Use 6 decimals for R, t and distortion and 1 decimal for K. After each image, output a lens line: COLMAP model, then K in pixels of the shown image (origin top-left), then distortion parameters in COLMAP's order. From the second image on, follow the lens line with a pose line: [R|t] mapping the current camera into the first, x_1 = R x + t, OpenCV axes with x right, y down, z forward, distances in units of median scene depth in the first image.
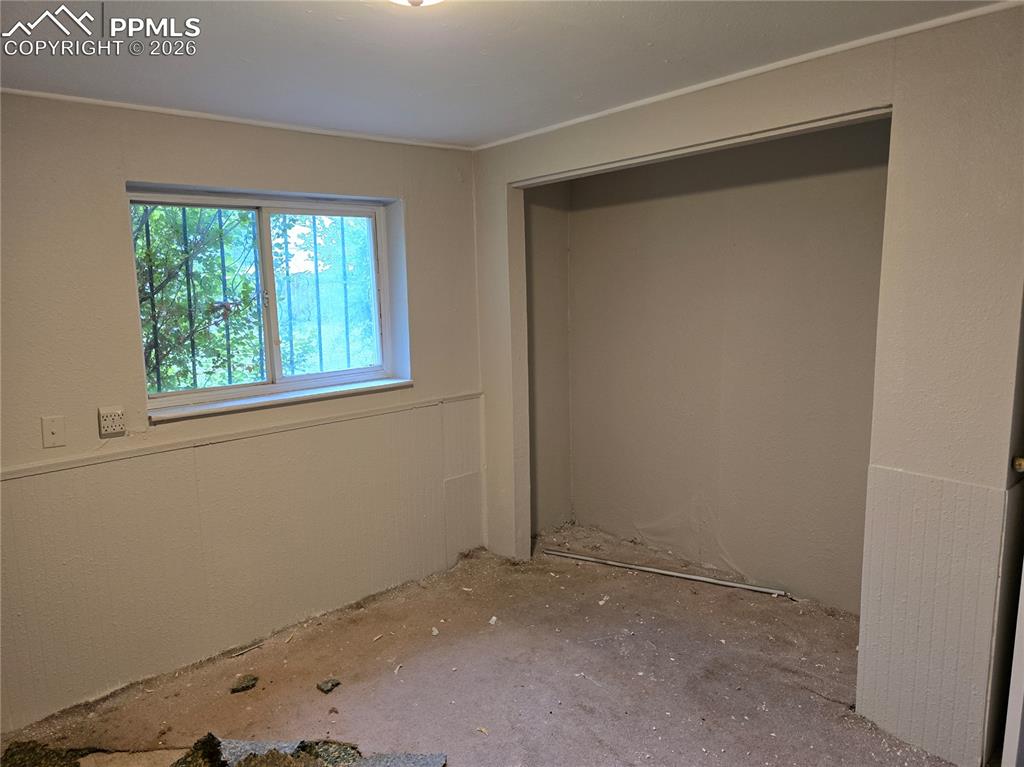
lens RADIAL K [[695.1, 0, 512.0], [0, 695.1, 383.5], [0, 0, 1]] dist [0.080802, -0.081856]
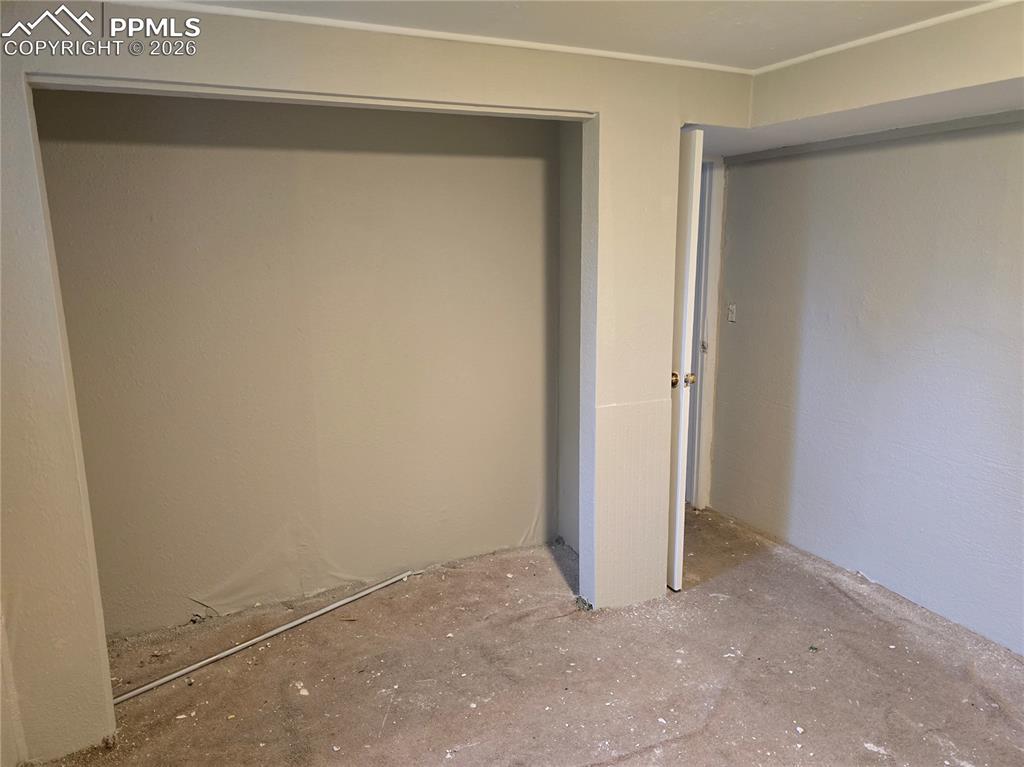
lens RADIAL K [[695.1, 0, 512.0], [0, 695.1, 383.5], [0, 0, 1]] dist [0.080802, -0.081856]
pose [[0.278720, -0.172270, 0.944795, -0.460292], [0.154121, 0.979053, 0.133050, -0.074848], [-0.947925, 0.108529, 0.299432, 0.524524]]
